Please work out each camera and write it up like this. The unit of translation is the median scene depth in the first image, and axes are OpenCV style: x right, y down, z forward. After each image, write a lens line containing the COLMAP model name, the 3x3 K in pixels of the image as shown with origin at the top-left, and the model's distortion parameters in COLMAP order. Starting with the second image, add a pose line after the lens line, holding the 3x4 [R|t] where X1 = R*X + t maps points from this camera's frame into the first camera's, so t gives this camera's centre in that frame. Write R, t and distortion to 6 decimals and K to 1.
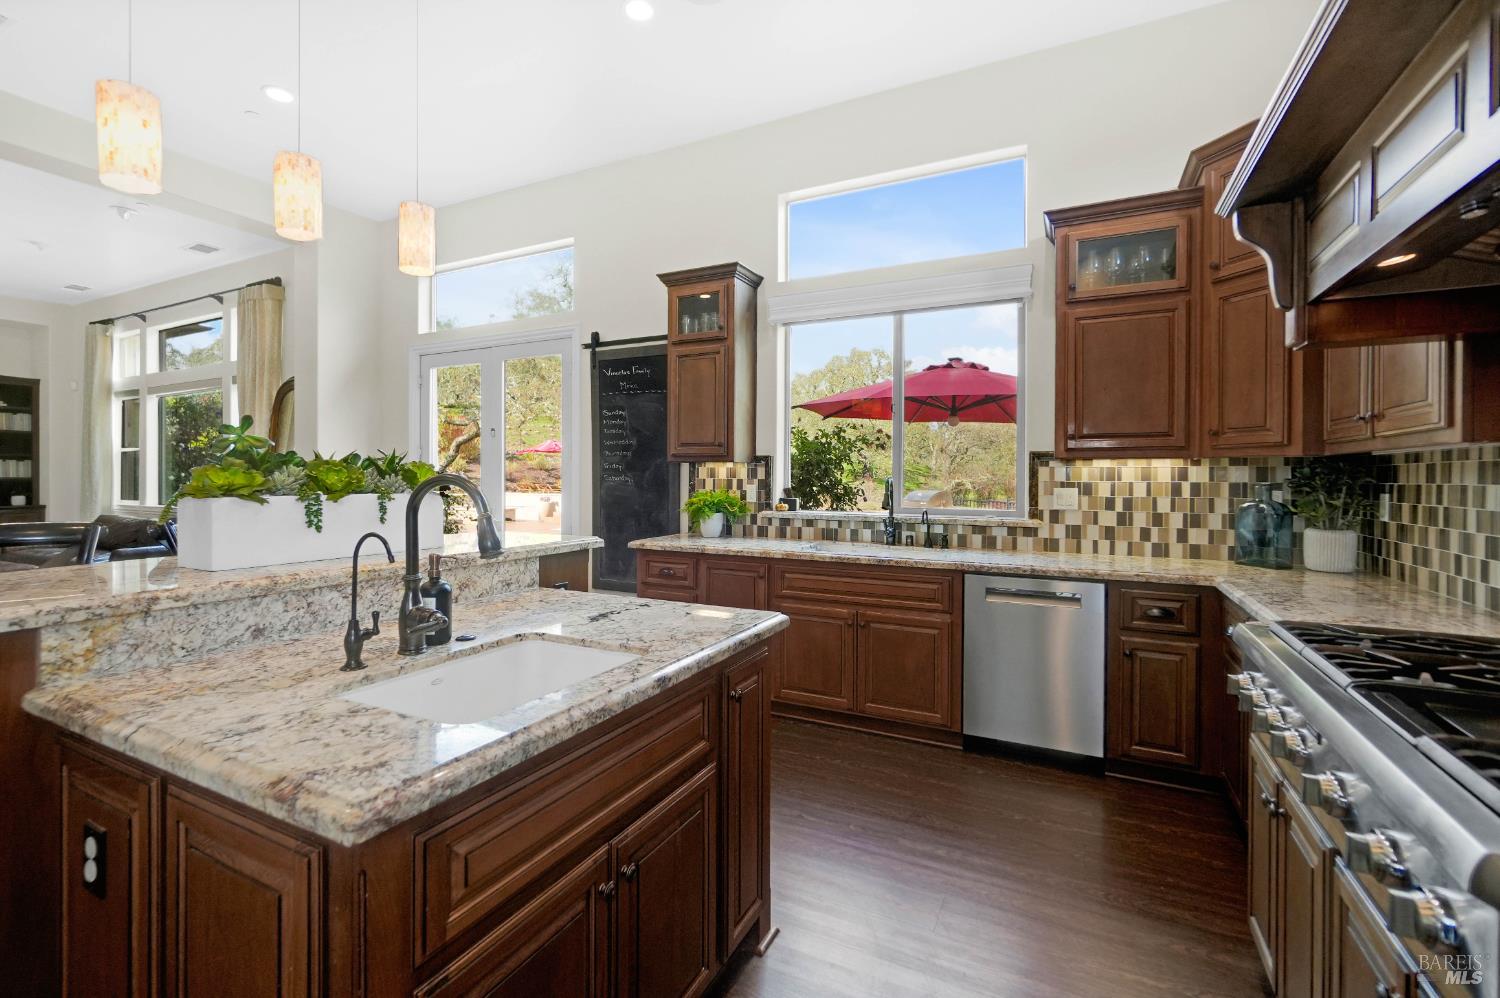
lens RADIAL K [[660.4, 0, 737.0], [0, 660.4, 481.8], [0, 0, 1]] dist [-0.005300, 0.002631]
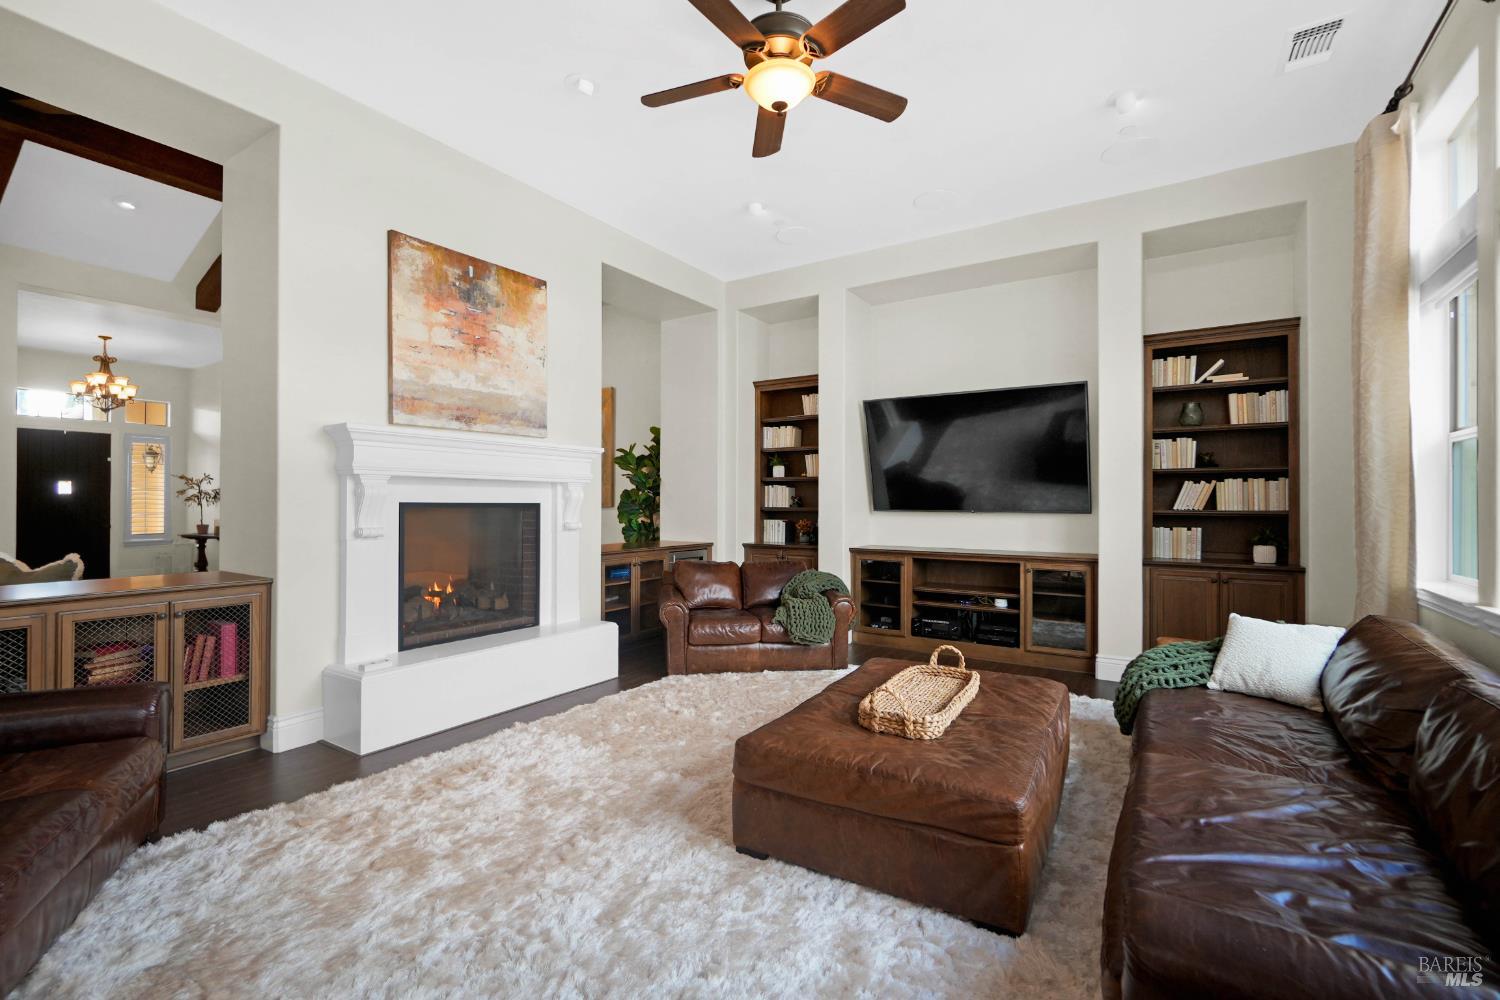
lens RADIAL K [[653.5, 0, 721.1], [0, 653.5, 499.3], [0, 0, 1]] dist [0.000701, 0.001373]
pose [[-0.133936, -0.002395, -0.990987, -1.039714], [-0.007188, 0.999973, -0.001445, -0.024738], [0.990964, 0.006930, -0.133949, 1.300299]]
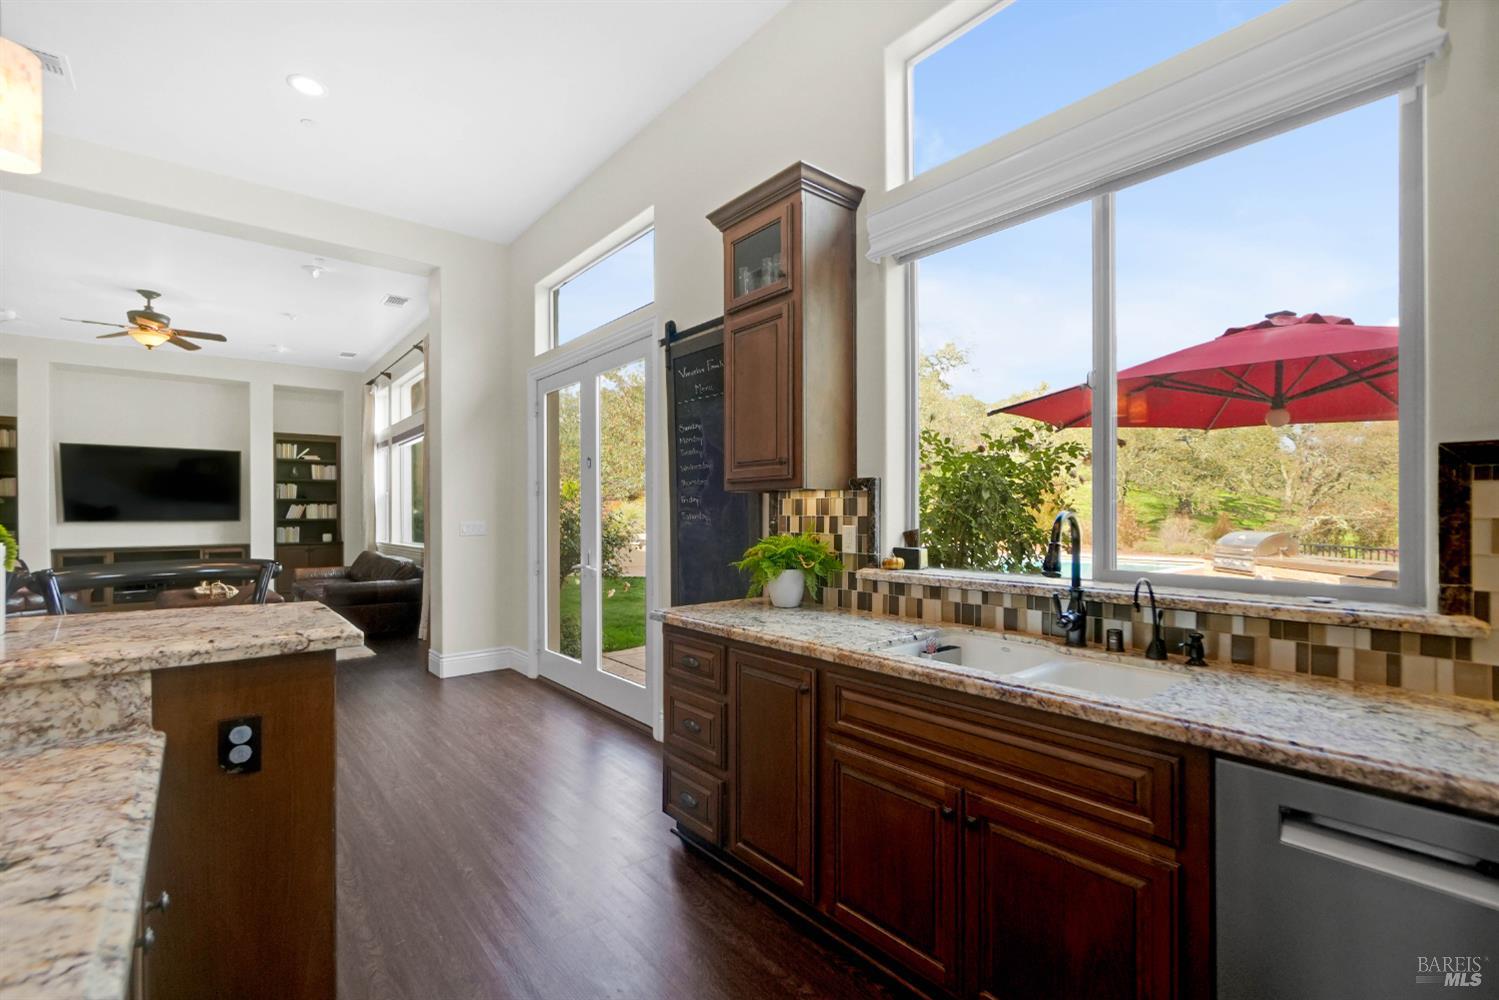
lens RADIAL K [[660.0, 0, 744.4], [0, 660.0, 516.5], [0, 0, 1]] dist [-0.005300, 0.002631]
pose [[0.919087, -0.005290, -0.394019, 0.178656], [0.003168, 0.999977, -0.006034, -0.000670], [0.394042, 0.004297, 0.919083, 0.392407]]
